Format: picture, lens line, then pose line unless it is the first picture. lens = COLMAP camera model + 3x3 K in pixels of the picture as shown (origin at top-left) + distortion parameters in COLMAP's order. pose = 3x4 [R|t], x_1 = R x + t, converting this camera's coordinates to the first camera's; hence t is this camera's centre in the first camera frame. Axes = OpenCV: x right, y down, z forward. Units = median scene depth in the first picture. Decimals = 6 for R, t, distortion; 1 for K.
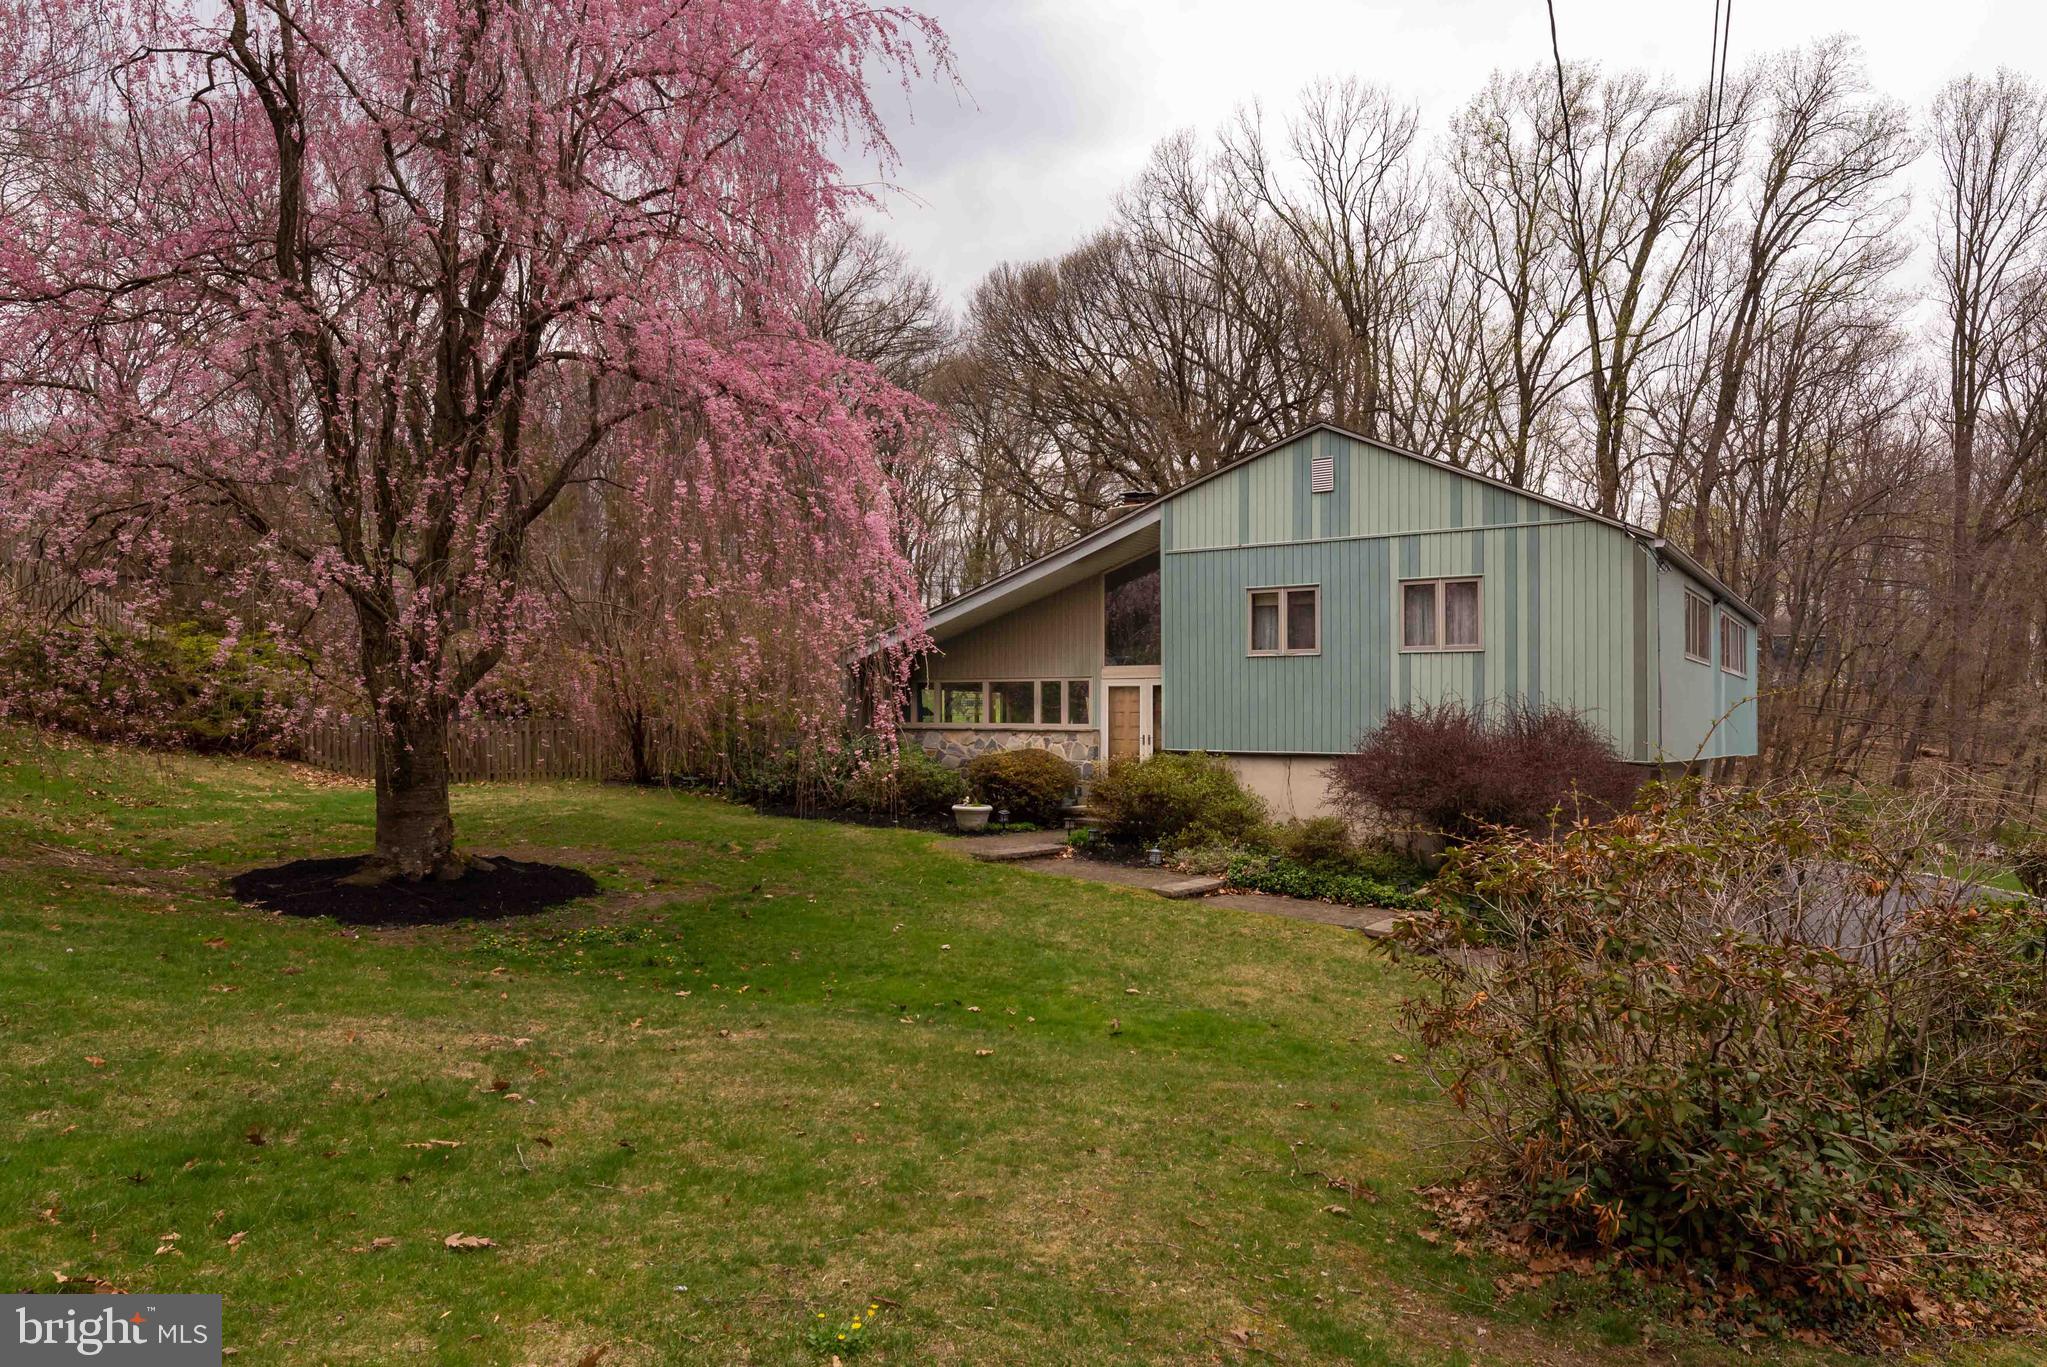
lens RADIAL K [[1306.0, 0, 1023.7], [0, 1306.0, 681.4], [0, 0, 1]] dist [0.003323, 0.003054]
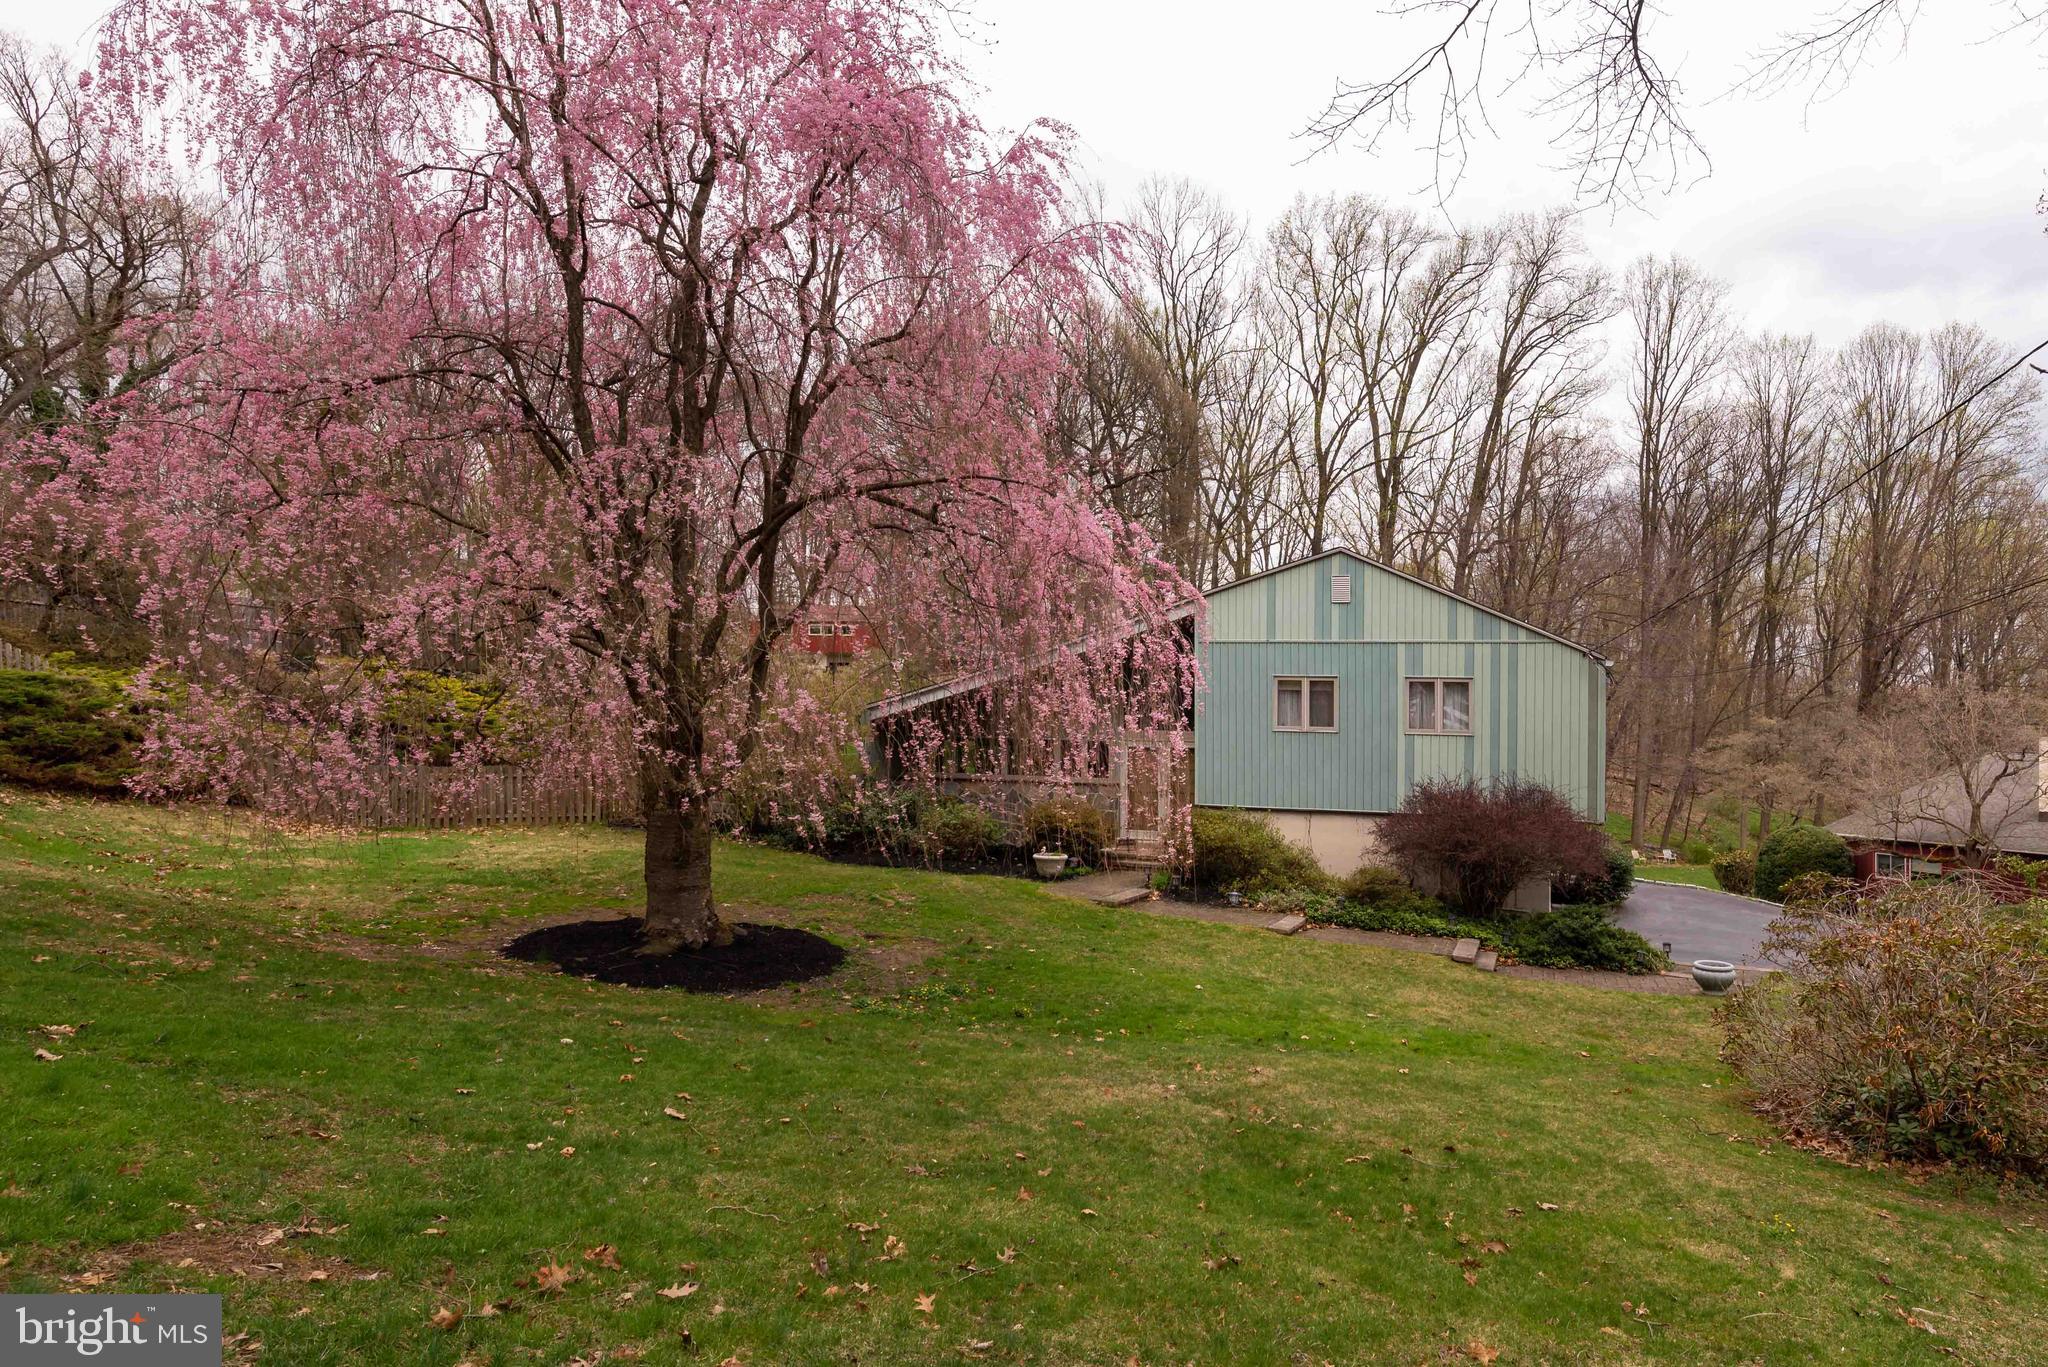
lens RADIAL K [[1306.6, 0, 1023.5], [0, 1306.6, 688.8], [0, 0, 1]] dist [0.003323, 0.003054]
pose [[0.958988, 0.013255, 0.283138, -0.417360], [-0.017860, 0.999747, 0.013687, -0.073075], [-0.282885, -0.018183, 0.958981, -0.123111]]
